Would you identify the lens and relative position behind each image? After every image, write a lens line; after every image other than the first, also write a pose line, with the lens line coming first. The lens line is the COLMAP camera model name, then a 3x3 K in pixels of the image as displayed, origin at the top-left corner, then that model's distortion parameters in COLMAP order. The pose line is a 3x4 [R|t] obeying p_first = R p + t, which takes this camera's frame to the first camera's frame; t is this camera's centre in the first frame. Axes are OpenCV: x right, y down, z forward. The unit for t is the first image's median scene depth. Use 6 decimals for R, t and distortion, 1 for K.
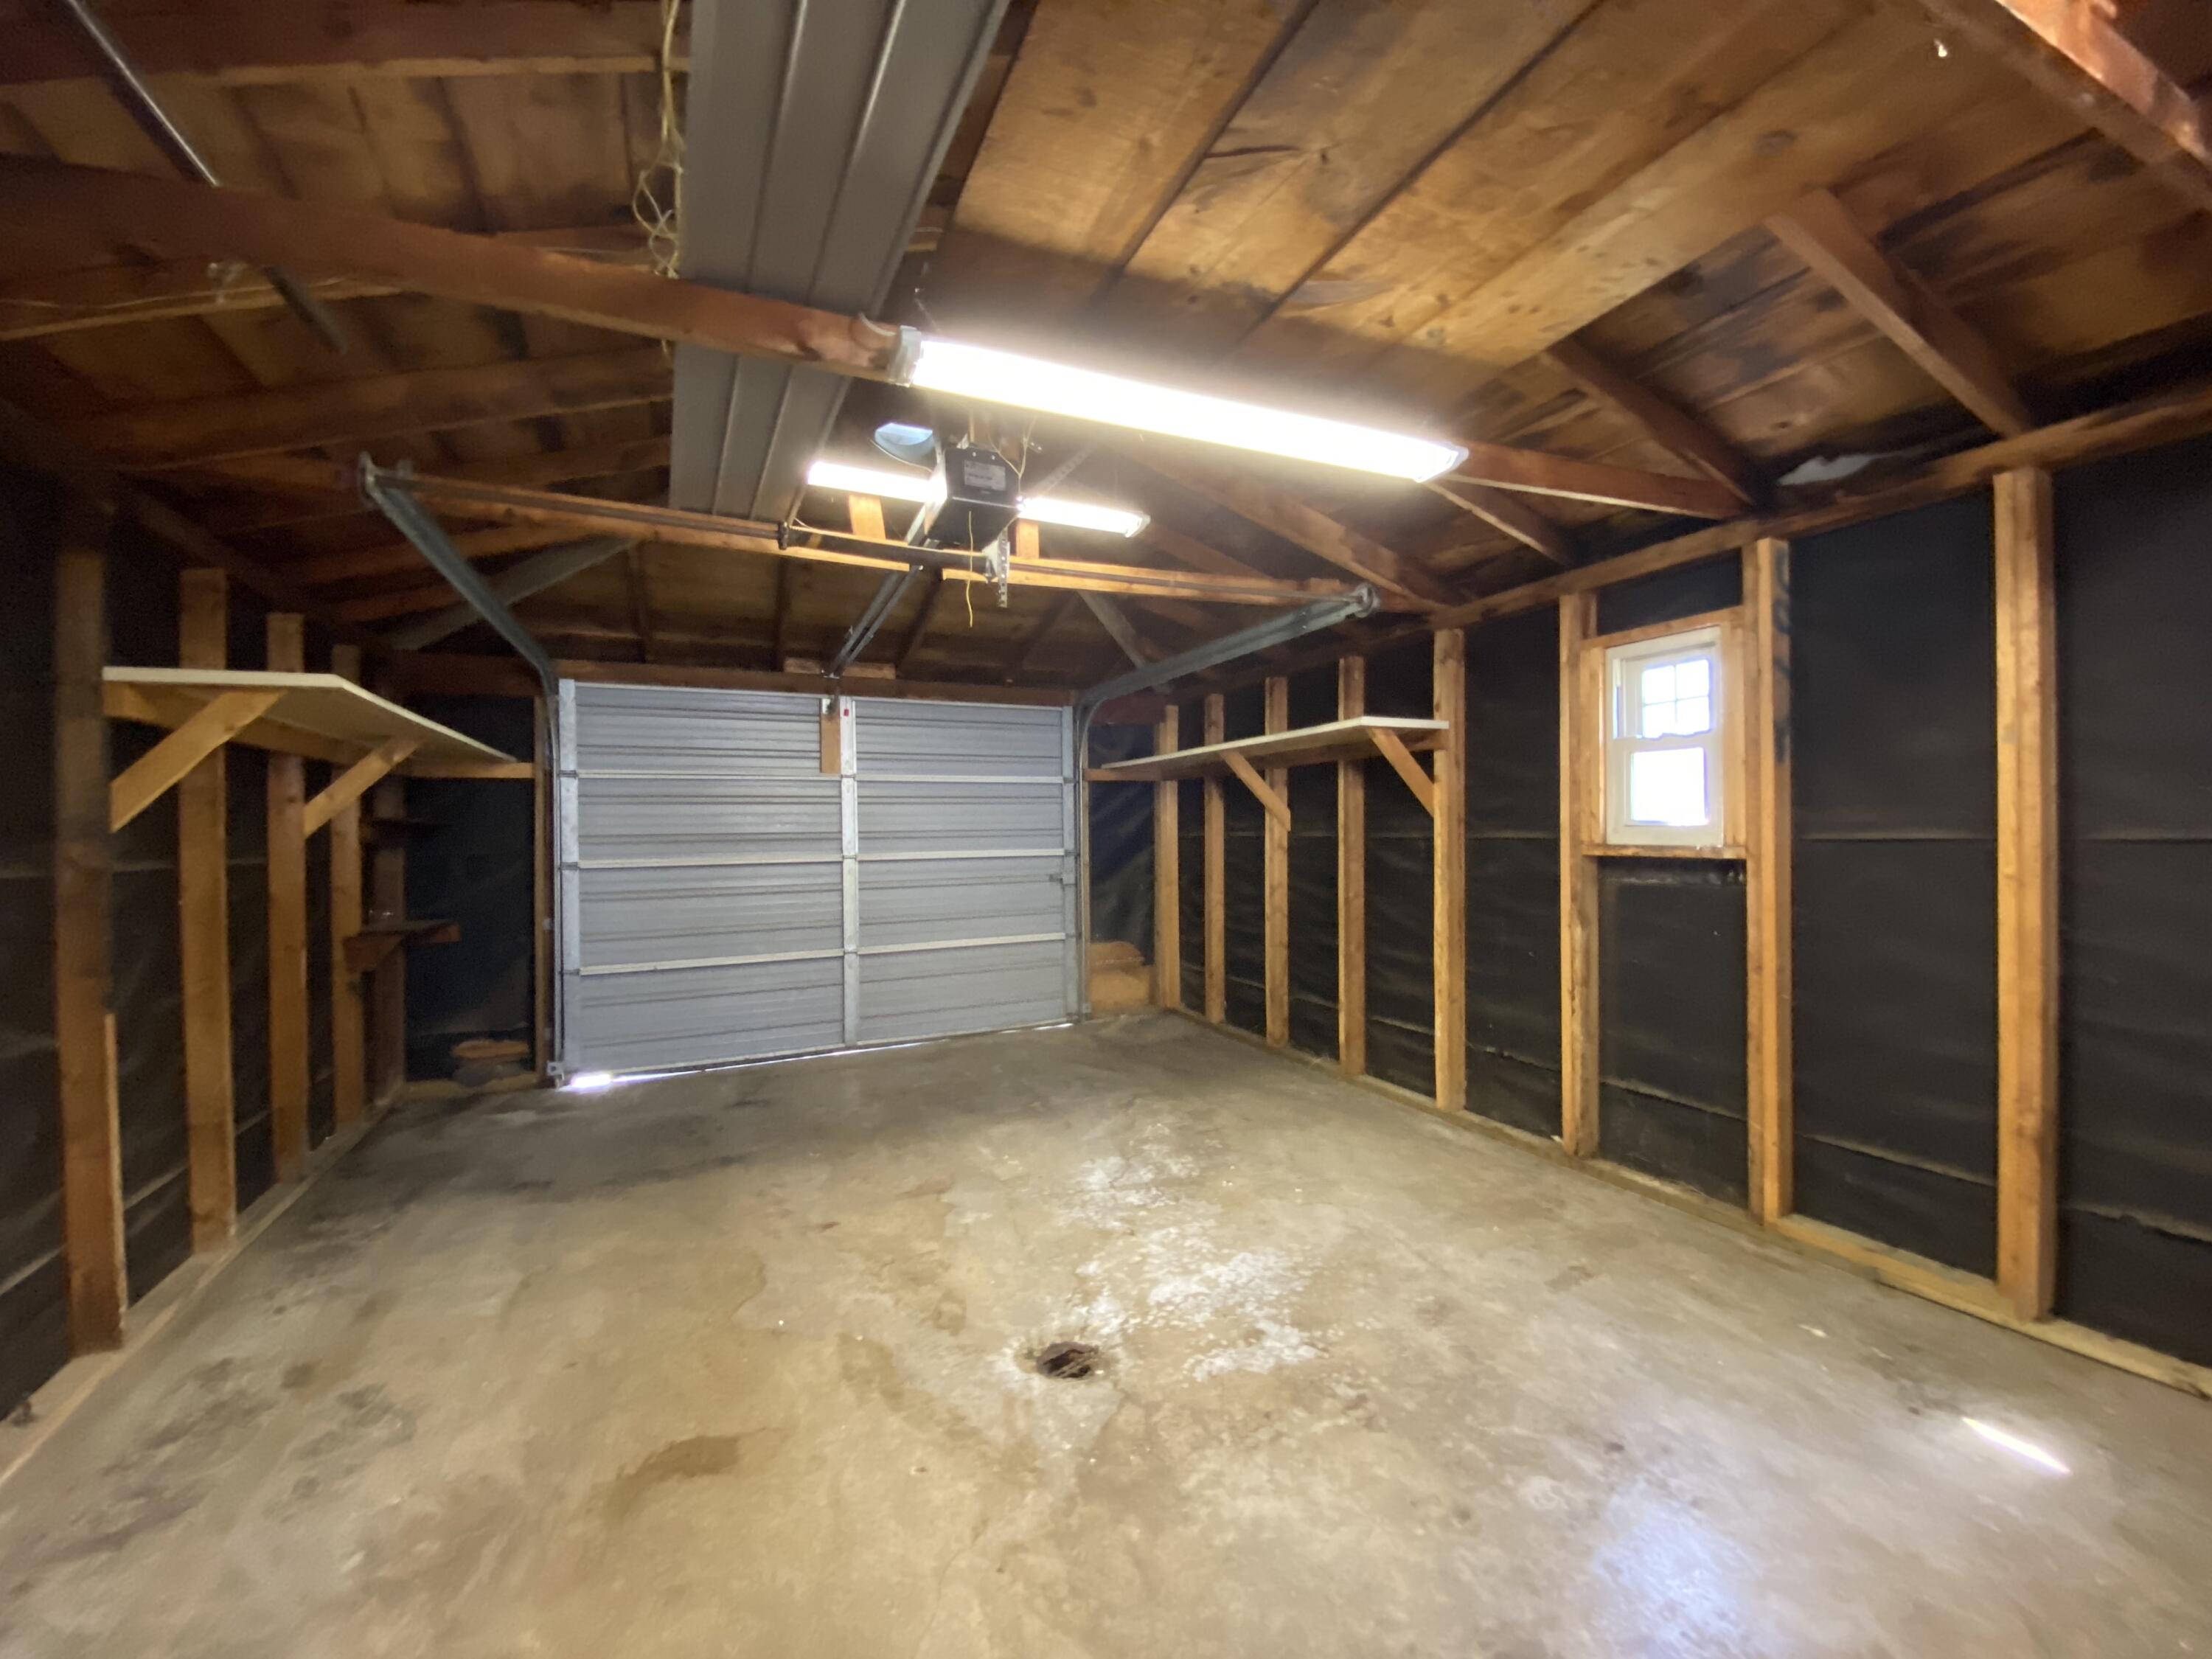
lens RADIAL K [[875.3, 0, 1106.0], [0, 875.3, 829.5], [0, 0, 1]] dist [-0.000337, -0.011220]
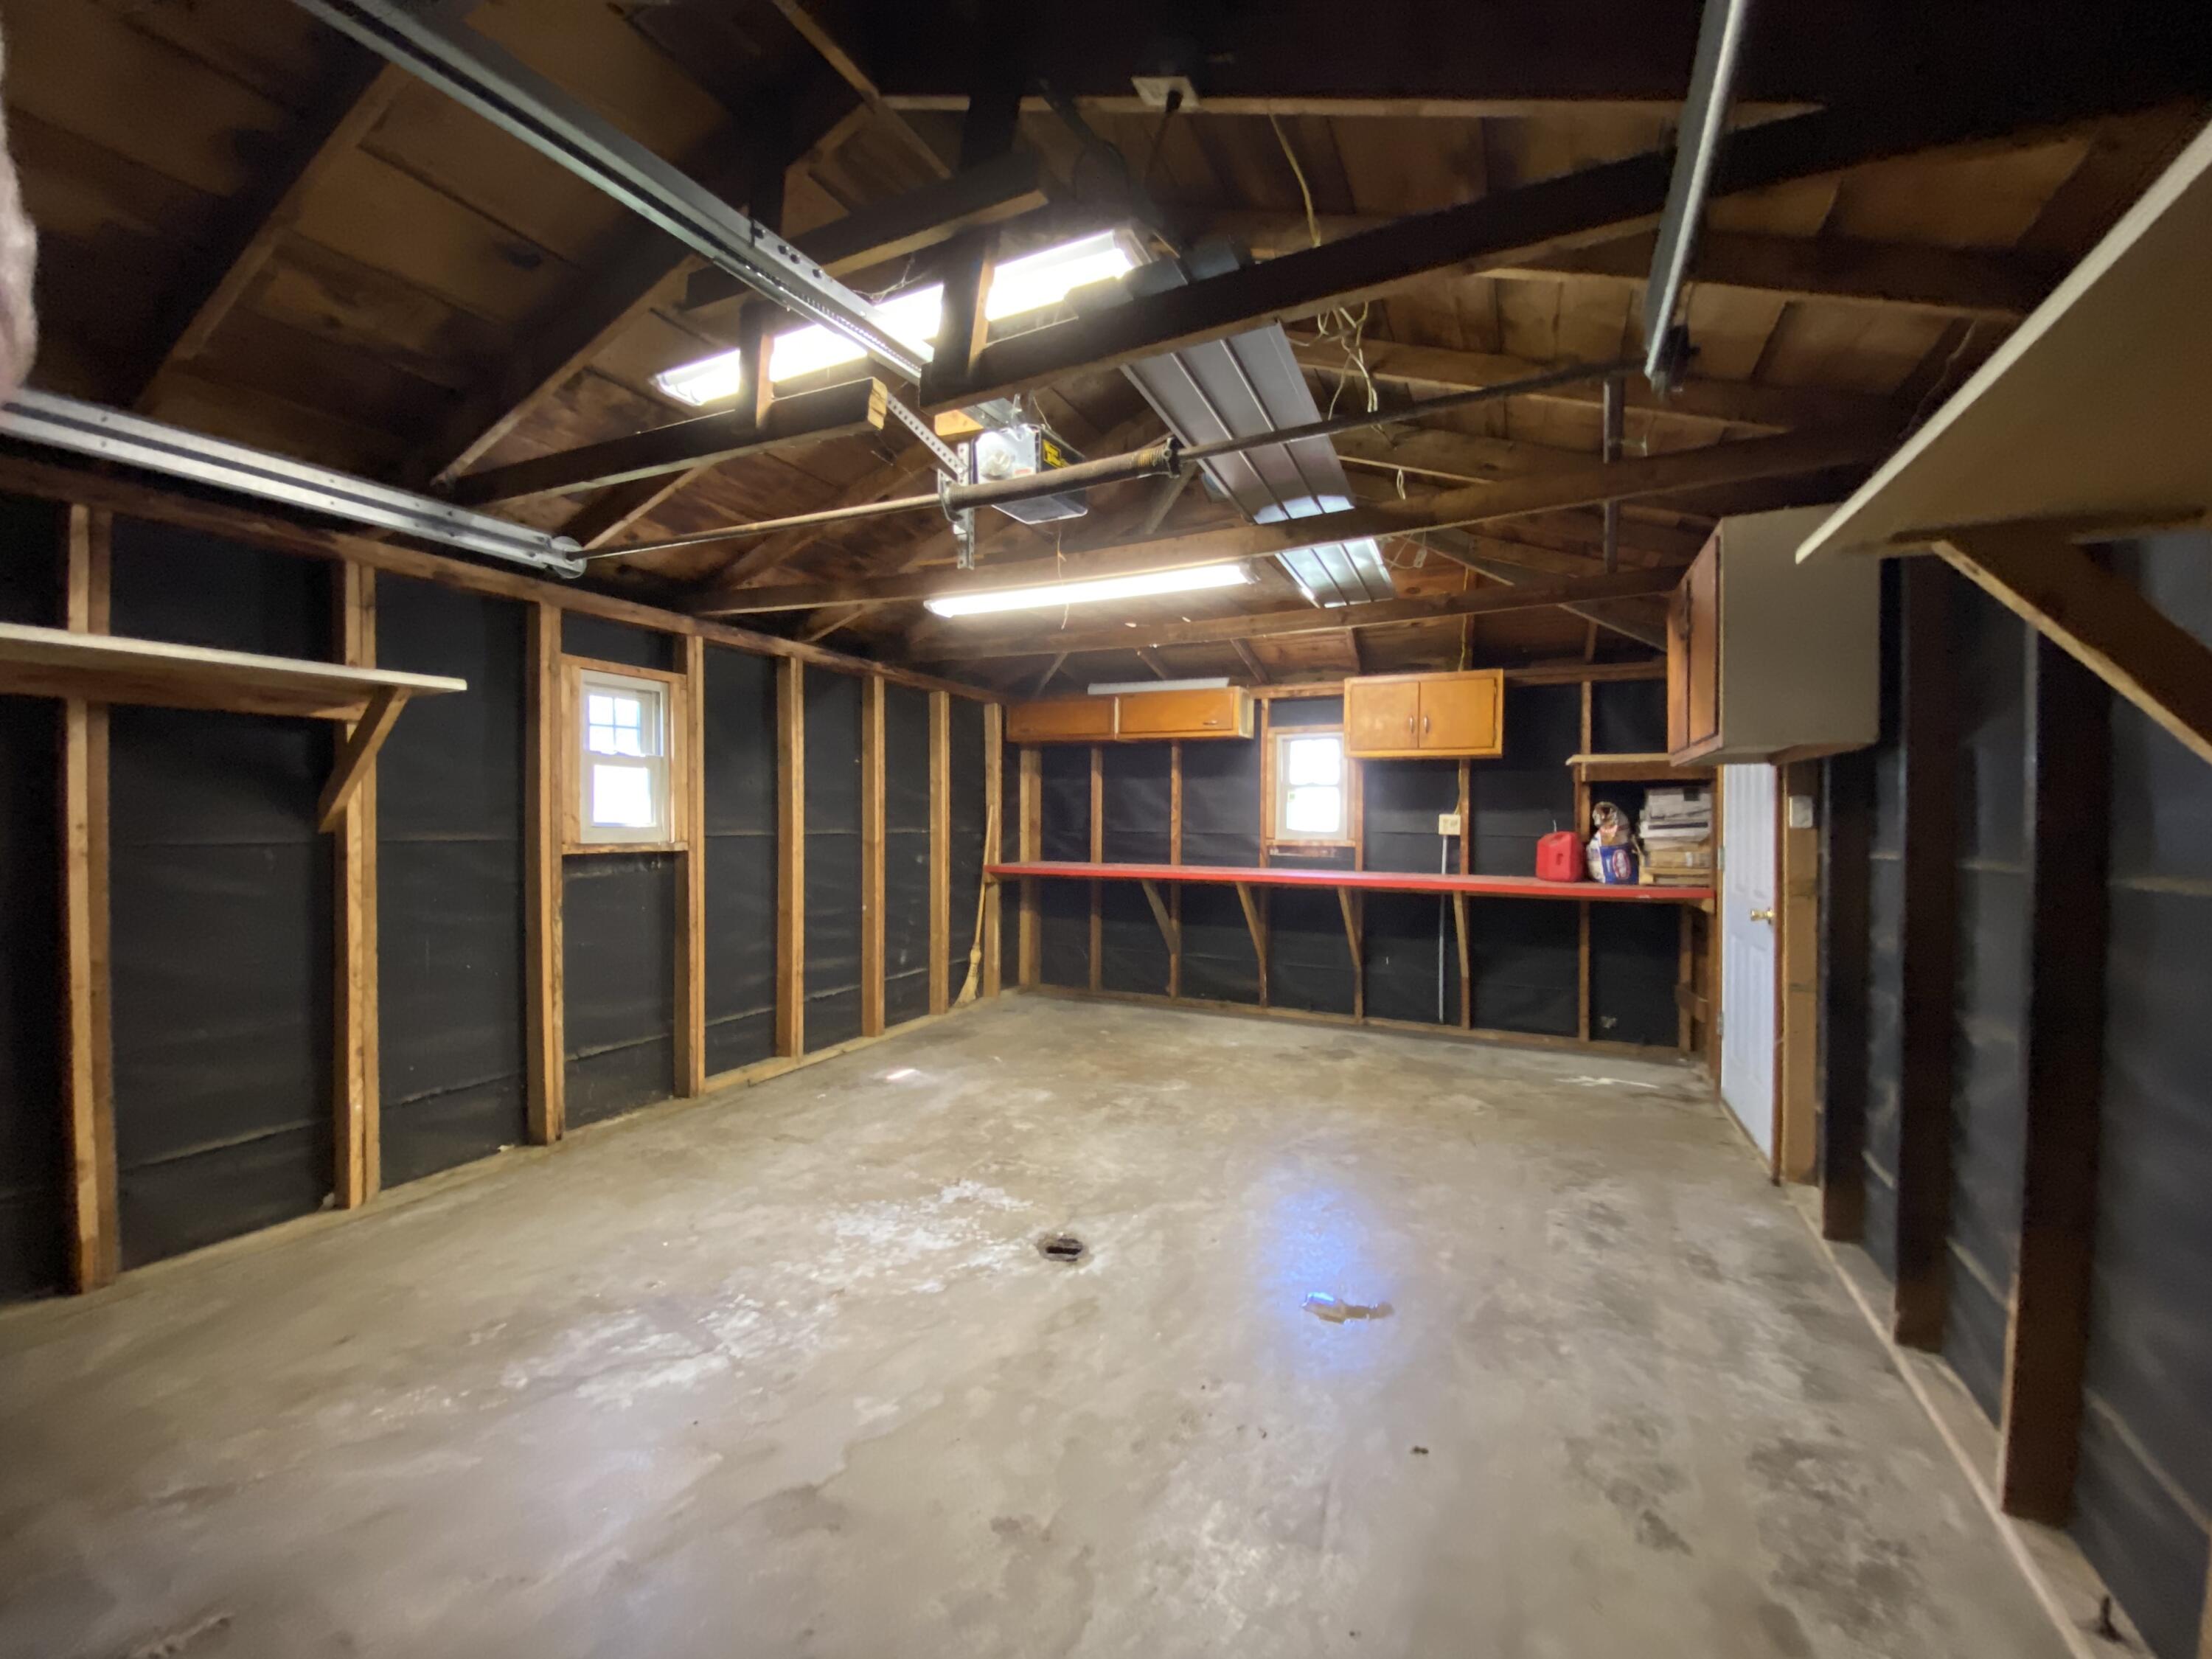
lens RADIAL K [[901.4, 0, 1106.0], [0, 901.4, 829.5], [0, 0, 1]] dist [0.015791, -0.019722]
pose [[-0.639301, -0.000362, 0.768956, -0.938863], [0.005002, 0.999977, 0.004629, -0.004432], [-0.768940, 0.006805, -0.639285, 1.534999]]
